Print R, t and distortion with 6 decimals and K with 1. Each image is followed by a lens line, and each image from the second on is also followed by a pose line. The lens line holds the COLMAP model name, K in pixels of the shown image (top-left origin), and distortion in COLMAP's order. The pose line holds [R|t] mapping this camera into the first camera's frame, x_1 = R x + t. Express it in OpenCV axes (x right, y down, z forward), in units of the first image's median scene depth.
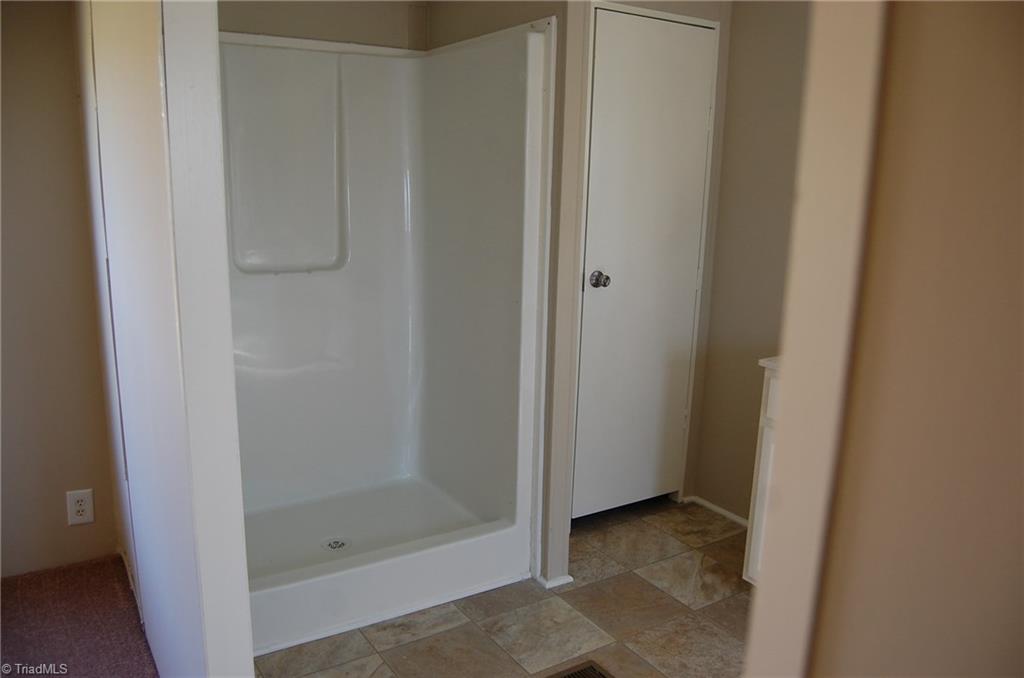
lens RADIAL K [[789.3, 0, 514.9], [0, 789.3, 342.7], [0, 0, 1]] dist [-0.091191, 0.024591]
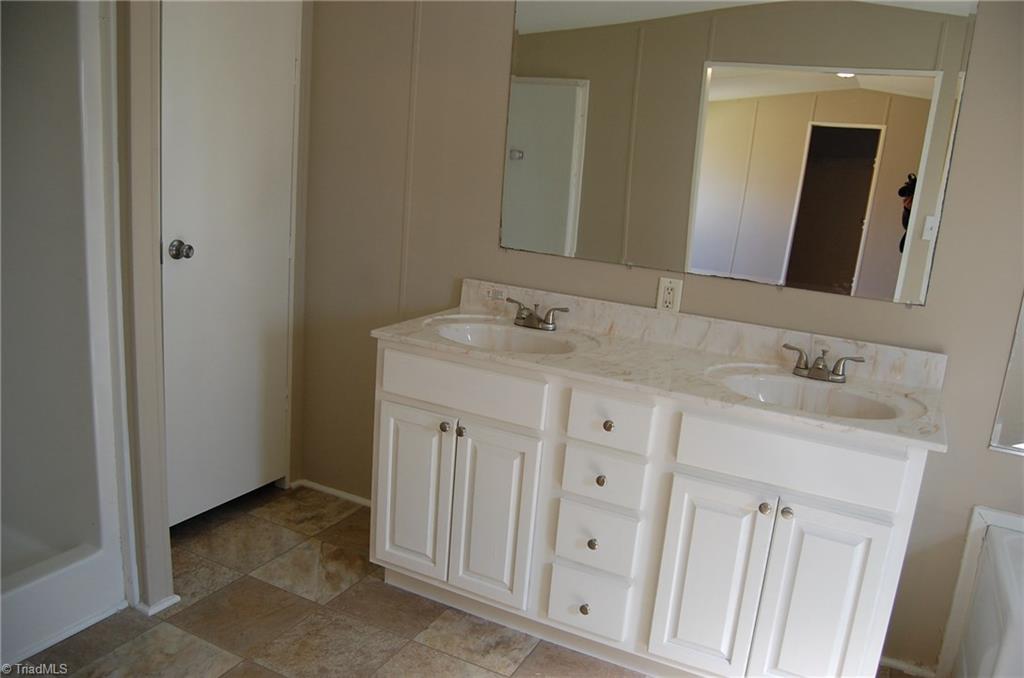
lens RADIAL K [[789.3, 0, 512.6], [0, 789.3, 344.1], [0, 0, 1]] dist [-0.091191, 0.024591]
pose [[0.860085, -0.074888, 0.504625, -0.017948], [0.054669, 0.997001, 0.054781, -0.004091], [-0.507214, -0.019529, 0.861599, 0.086265]]
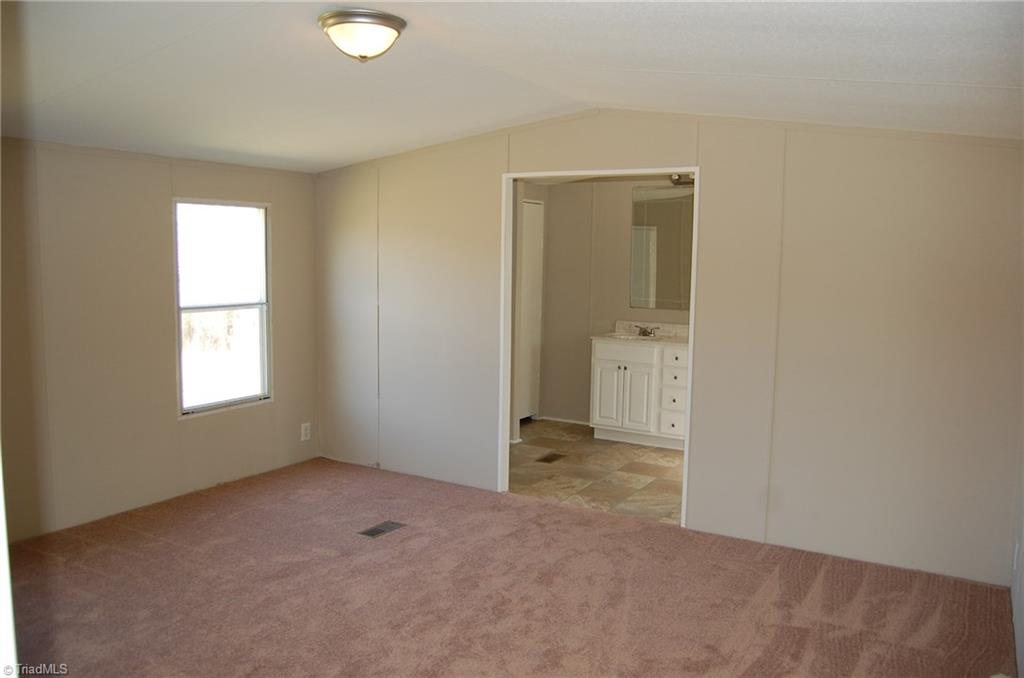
lens RADIAL K [[789.3, 0, 513.6], [0, 789.3, 333.5], [0, 0, 1]] dist [-0.091191, 0.024591]
pose [[0.895096, -0.053813, 0.442614, -0.958818], [0.102196, 0.991024, -0.086183, 0.186466], [-0.434003, 0.122376, 0.892561, -1.106453]]
